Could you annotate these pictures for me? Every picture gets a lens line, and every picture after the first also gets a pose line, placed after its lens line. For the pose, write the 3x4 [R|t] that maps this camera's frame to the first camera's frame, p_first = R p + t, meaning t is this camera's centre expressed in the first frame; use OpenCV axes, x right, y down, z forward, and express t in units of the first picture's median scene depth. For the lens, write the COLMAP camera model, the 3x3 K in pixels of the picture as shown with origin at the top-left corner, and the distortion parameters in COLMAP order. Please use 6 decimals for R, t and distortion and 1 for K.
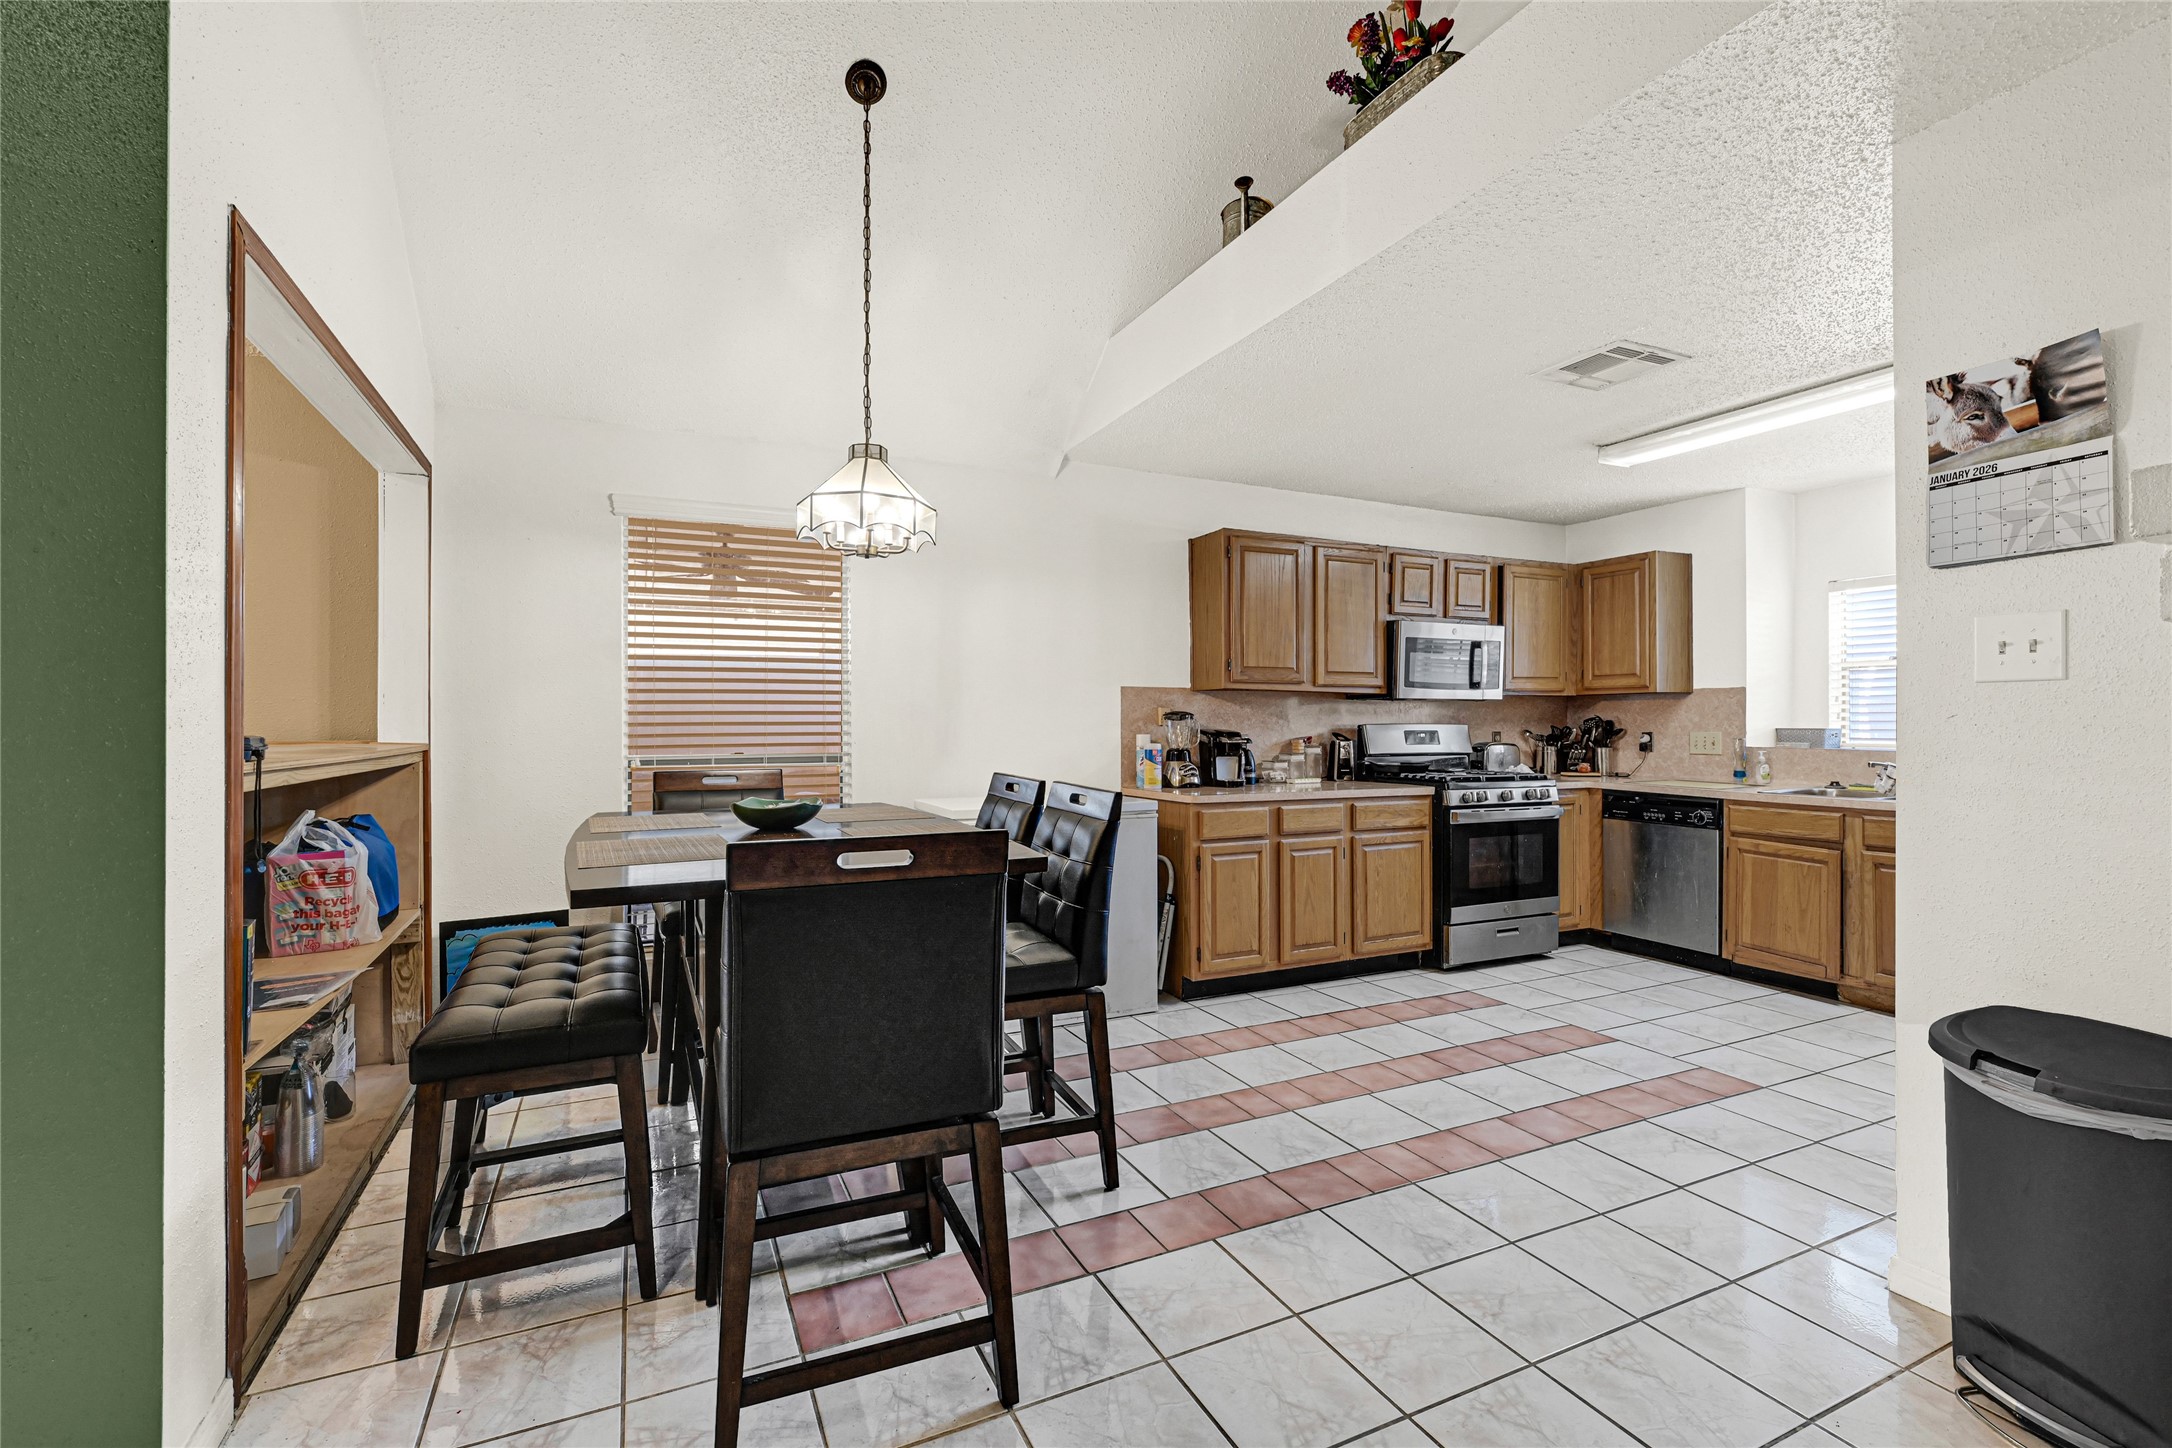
lens RADIAL K [[948.4, 0, 1082.6], [0, 948.4, 720.2], [0, 0, 1]] dist [0.000828, -0.000021]
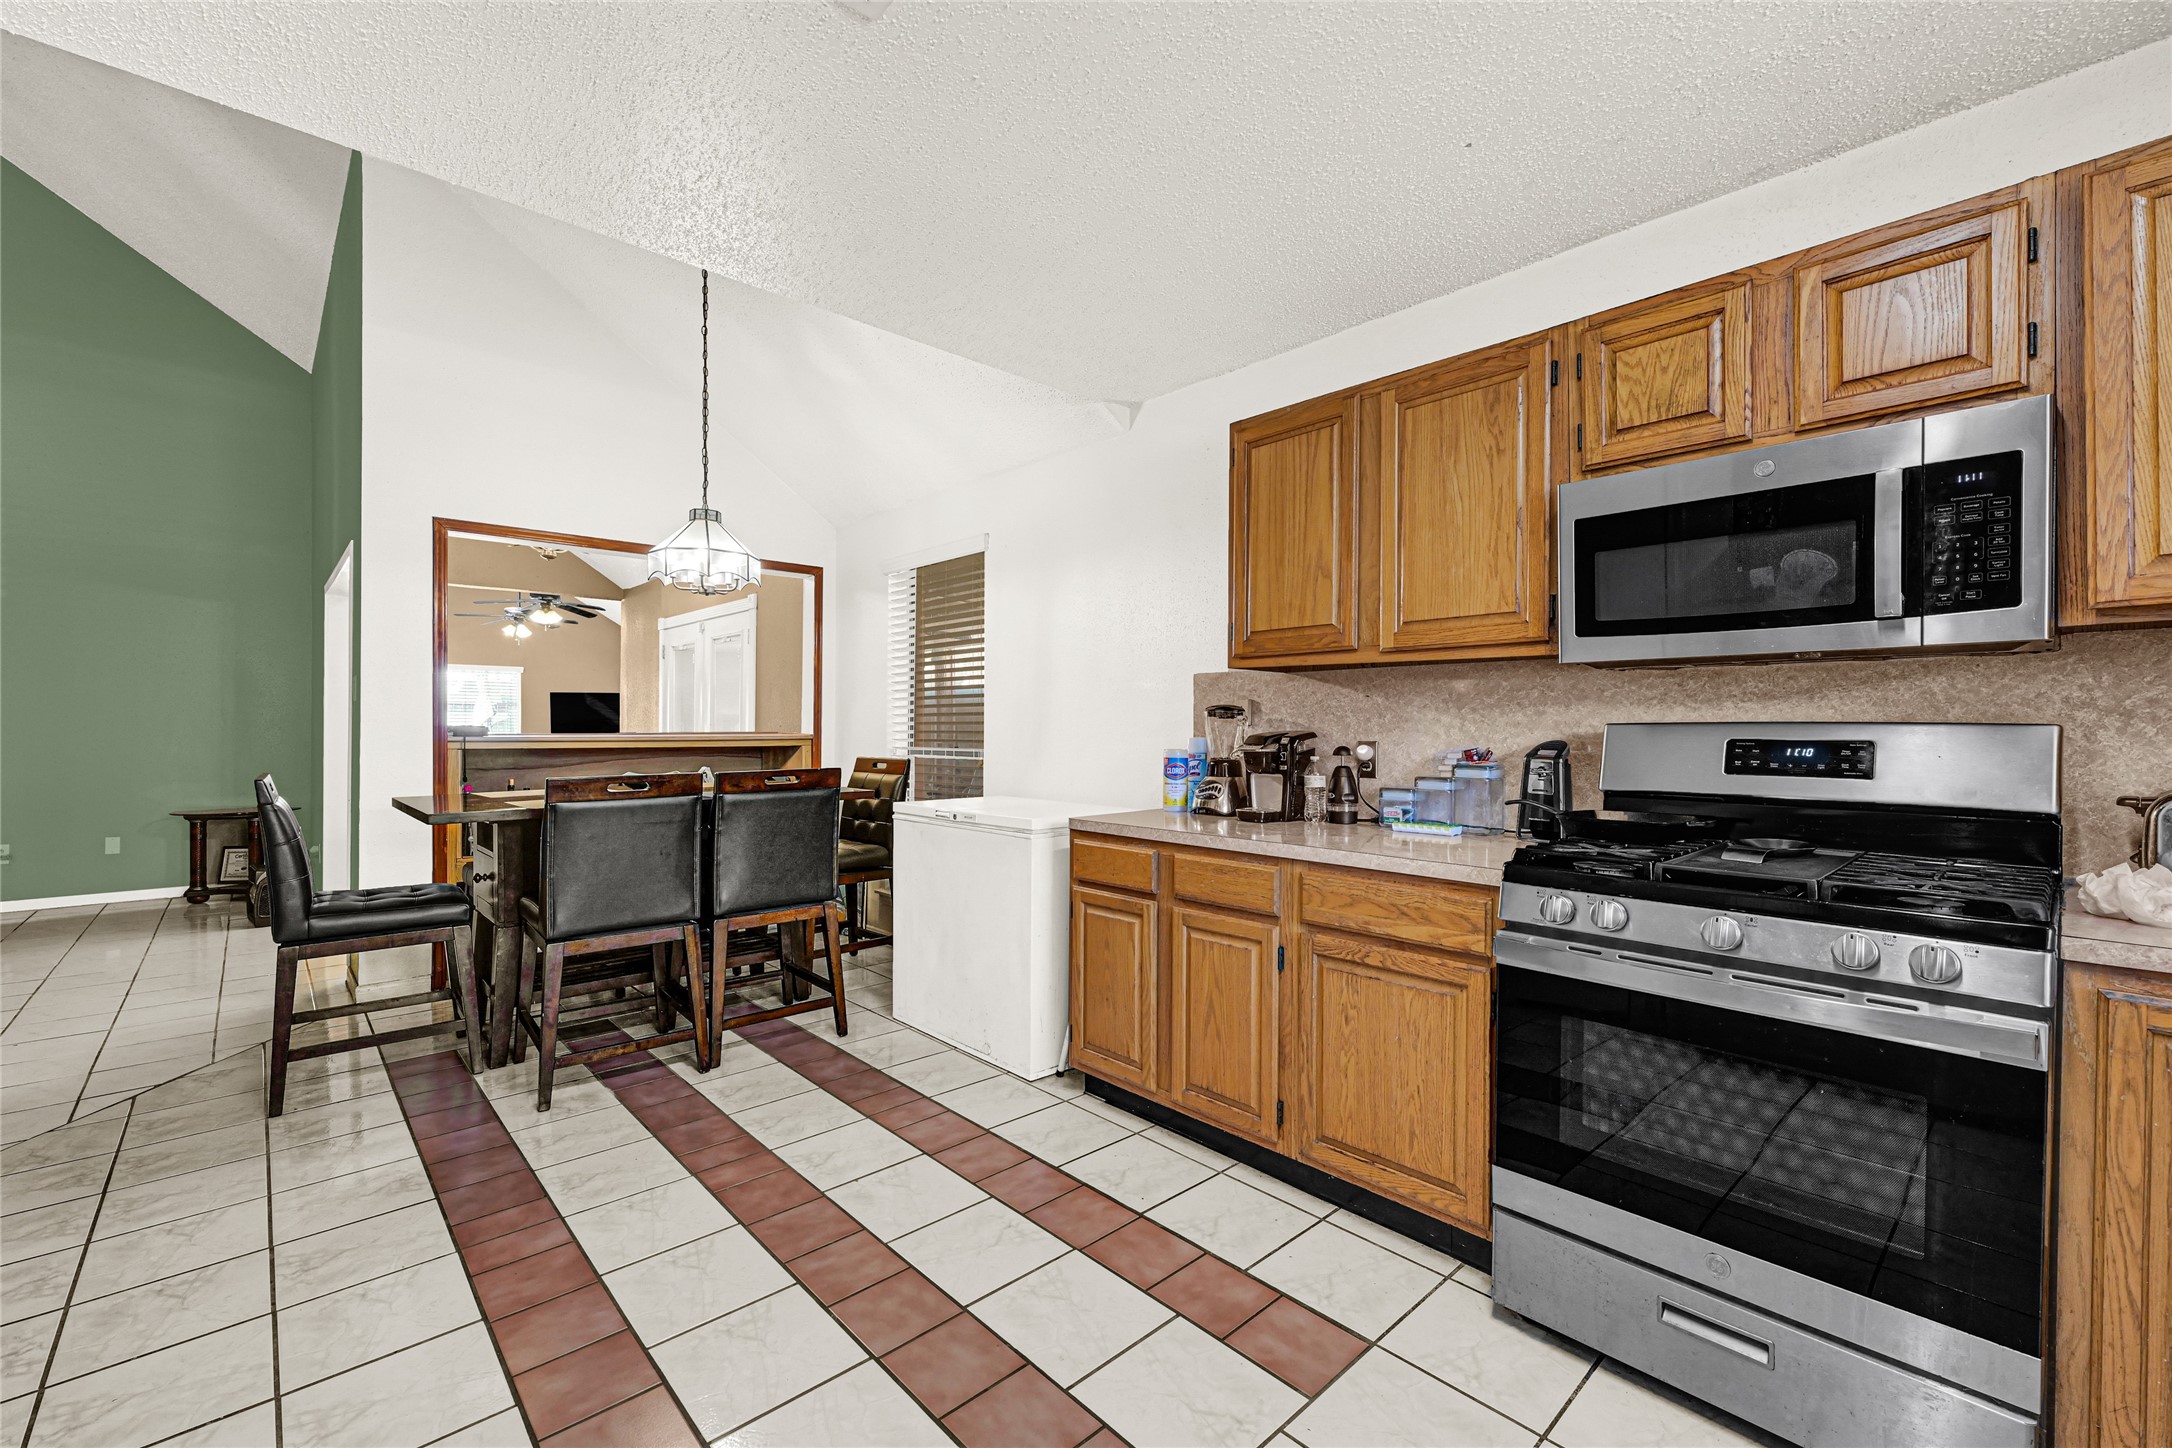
lens RADIAL K [[906.0, 0, 1084.5], [0, 906.0, 744.9], [0, 0, 1]] dist [0.000176, -0.000038]
pose [[0.300405, 0.020616, -0.953589, 0.701589], [-0.002570, 0.999780, 0.020805, 0.006581], [0.953808, -0.003799, 0.300392, 0.703930]]
